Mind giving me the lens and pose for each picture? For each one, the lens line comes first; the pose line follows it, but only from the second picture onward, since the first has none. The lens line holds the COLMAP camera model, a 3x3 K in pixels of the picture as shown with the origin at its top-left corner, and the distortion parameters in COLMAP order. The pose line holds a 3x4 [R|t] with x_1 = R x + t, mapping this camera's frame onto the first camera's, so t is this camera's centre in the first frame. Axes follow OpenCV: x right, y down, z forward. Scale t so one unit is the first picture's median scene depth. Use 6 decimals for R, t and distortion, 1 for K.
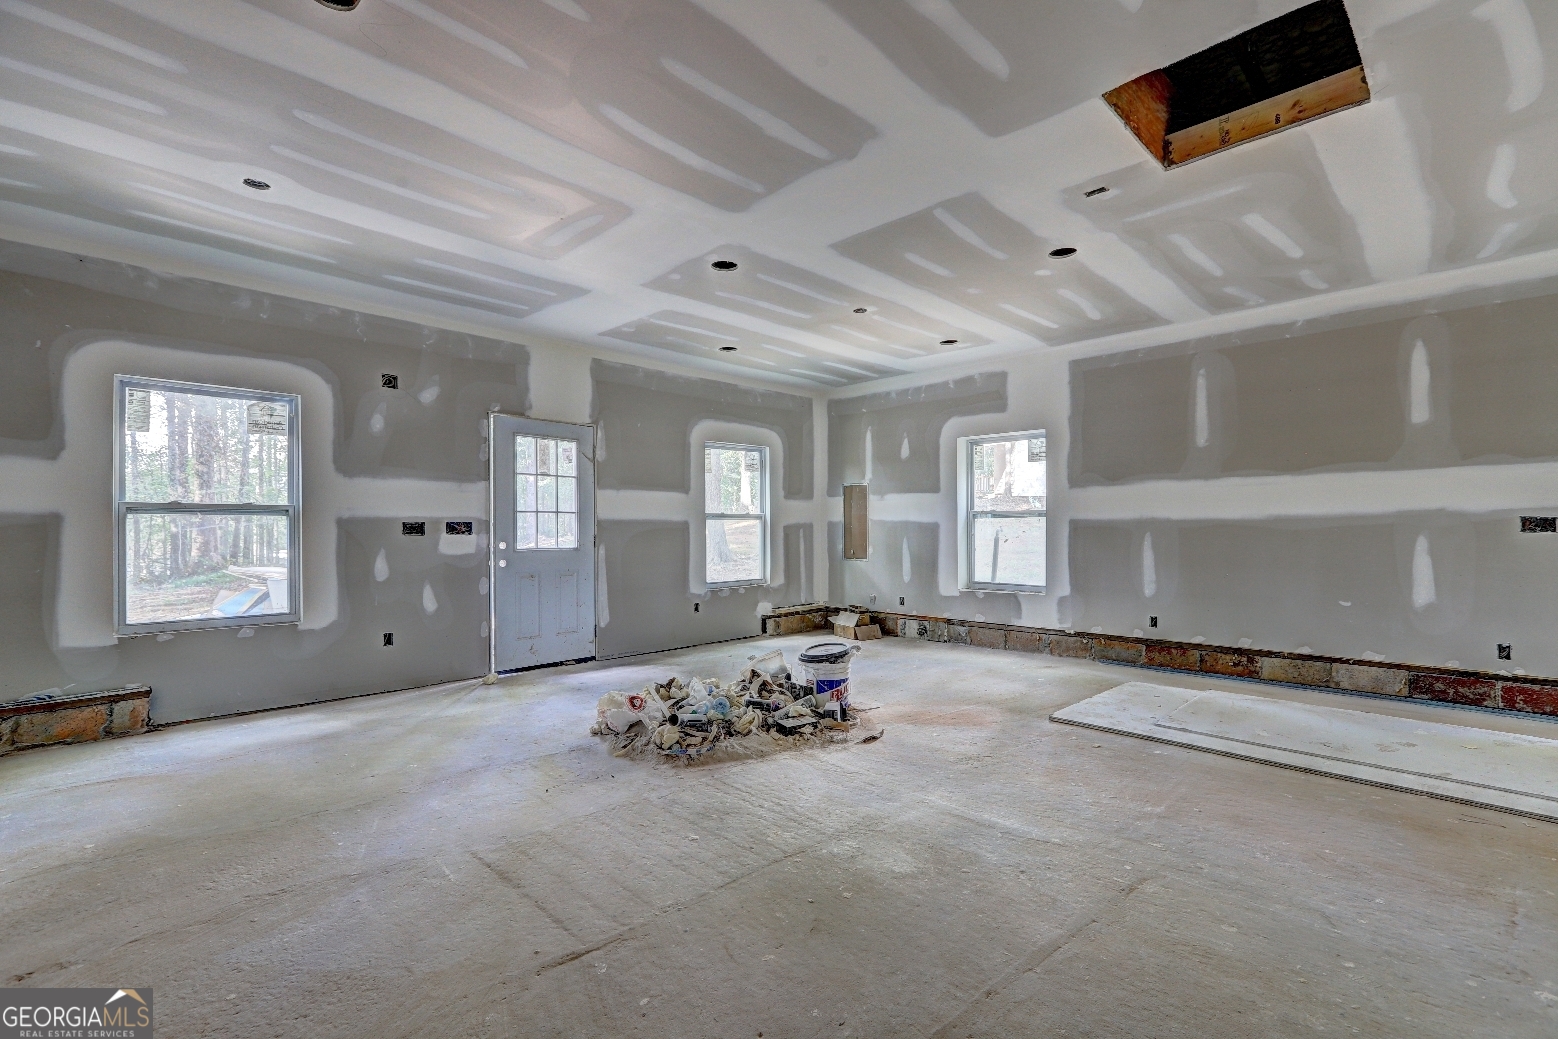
lens RADIAL K [[700.8, 0, 771.9], [0, 700.8, 524.6], [0, 0, 1]] dist [-0.001537, 0.001335]
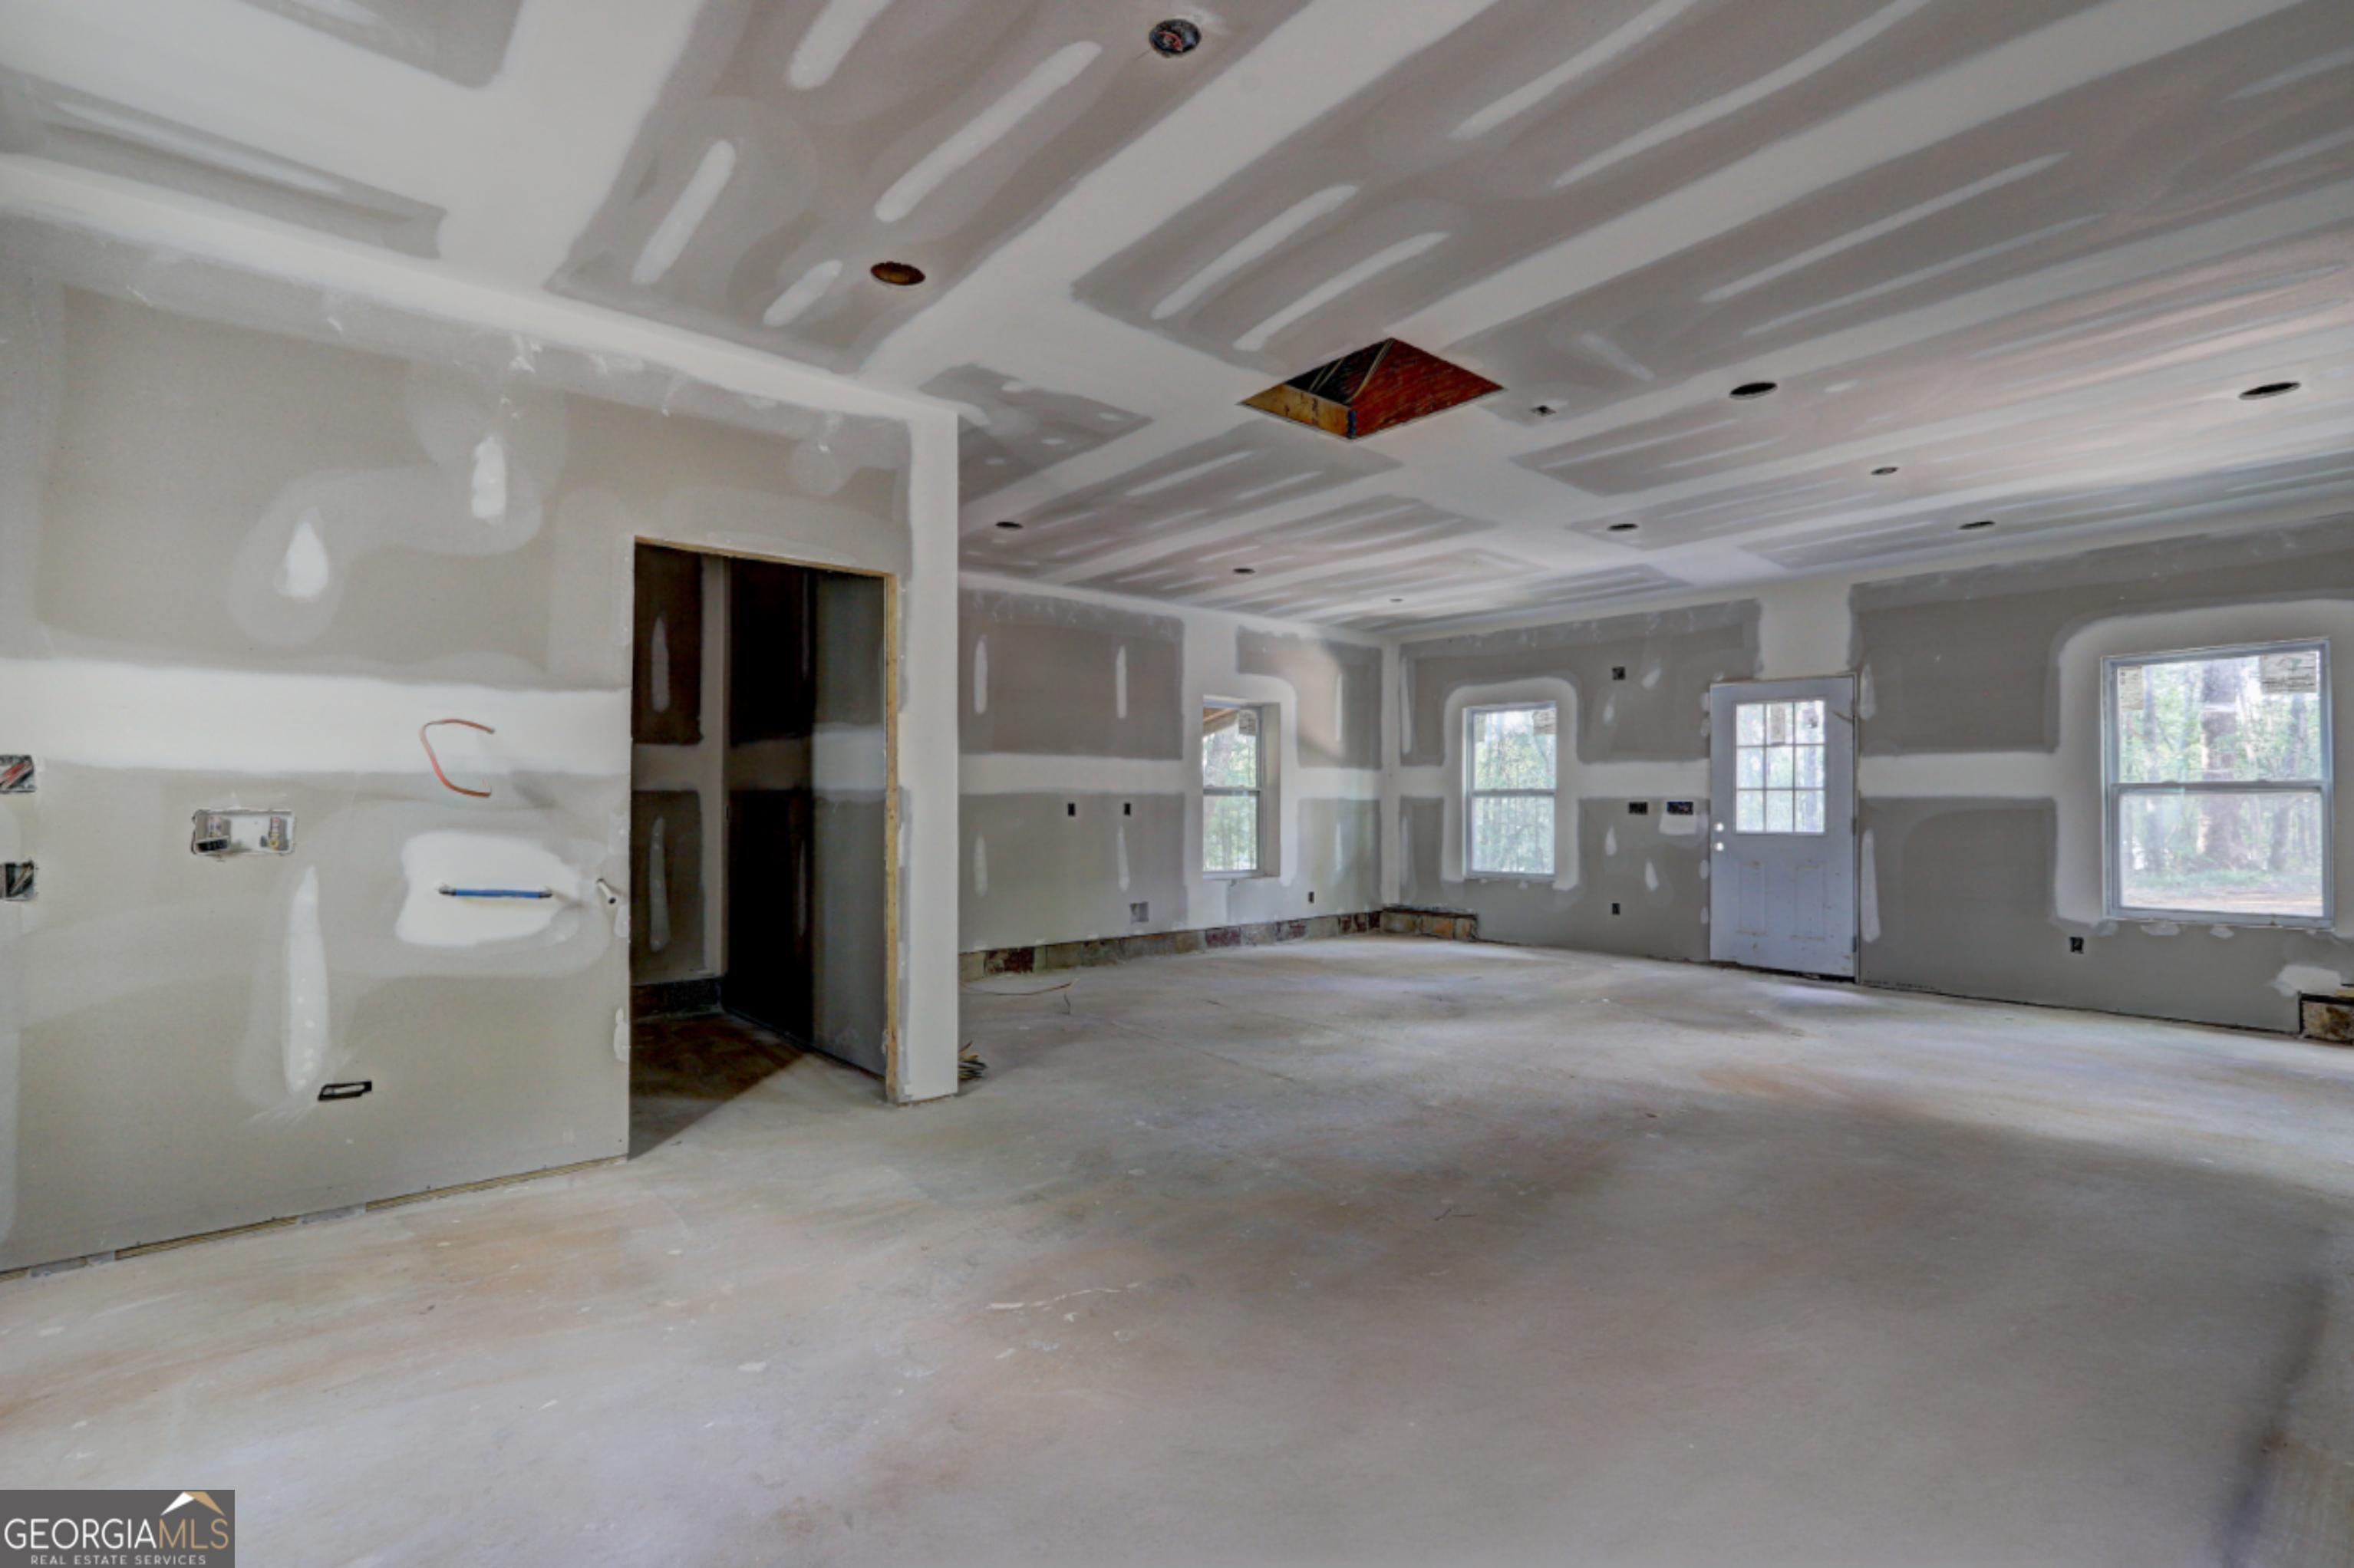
lens RADIAL K [[1058.8, 0, 1161.8], [0, 1058.8, 786.6], [0, 0, 1]] dist [-0.001537, 0.001335]
pose [[-0.088741, -0.015444, -0.995935, 1.063100], [0.004498, 0.999863, -0.015906, -0.004352], [0.996045, -0.005891, -0.088659, 0.395620]]
